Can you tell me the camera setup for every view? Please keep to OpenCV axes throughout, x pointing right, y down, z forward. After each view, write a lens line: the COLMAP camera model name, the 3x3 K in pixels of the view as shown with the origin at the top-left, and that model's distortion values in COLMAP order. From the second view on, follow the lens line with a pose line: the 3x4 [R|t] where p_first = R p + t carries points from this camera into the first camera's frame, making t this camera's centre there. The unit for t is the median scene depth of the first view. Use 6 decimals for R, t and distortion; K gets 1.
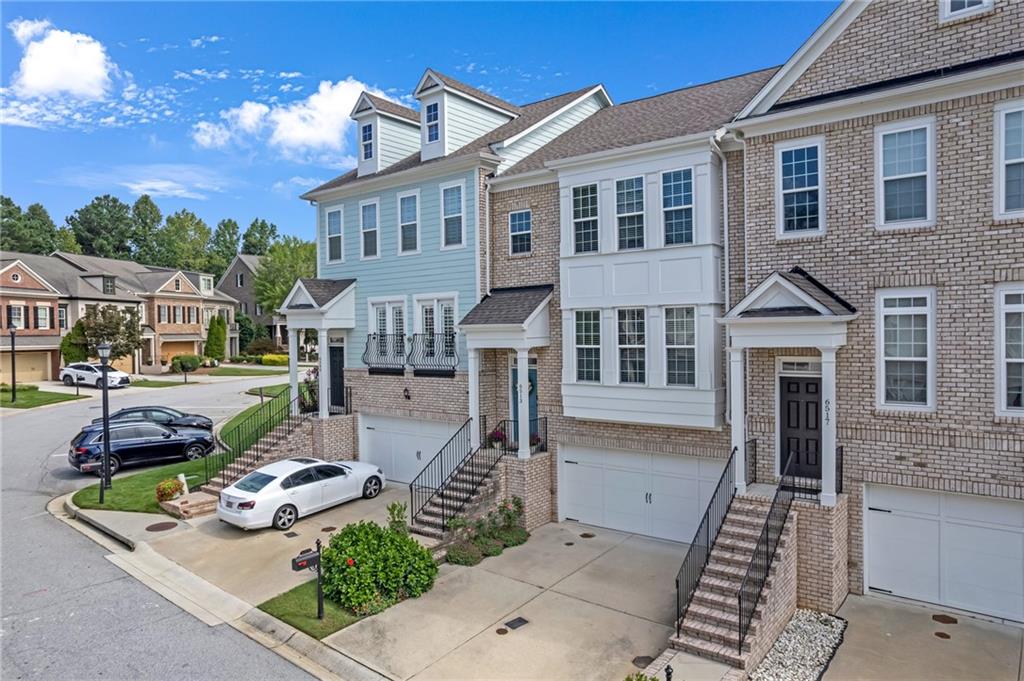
lens RADIAL K [[641.6, 0, 513.0], [0, 641.6, 334.3], [0, 0, 1]] dist [-0.043823, 0.019149]
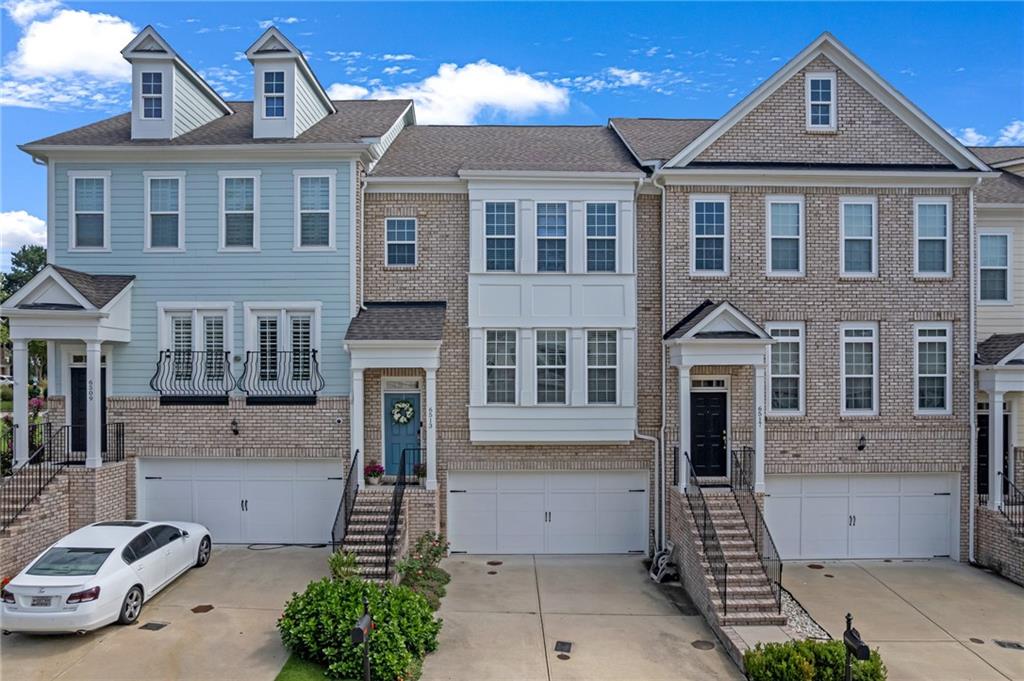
lens RADIAL K [[641.6, 0, 567.2], [0, 641.6, 371.6], [0, 0, 1]] dist [-0.043823, 0.019149]
pose [[0.789636, 0.018218, 0.613305, -0.407817], [-0.009999, 0.999808, -0.016825, 0.042171], [-0.613494, 0.007153, 0.789667, 0.172447]]
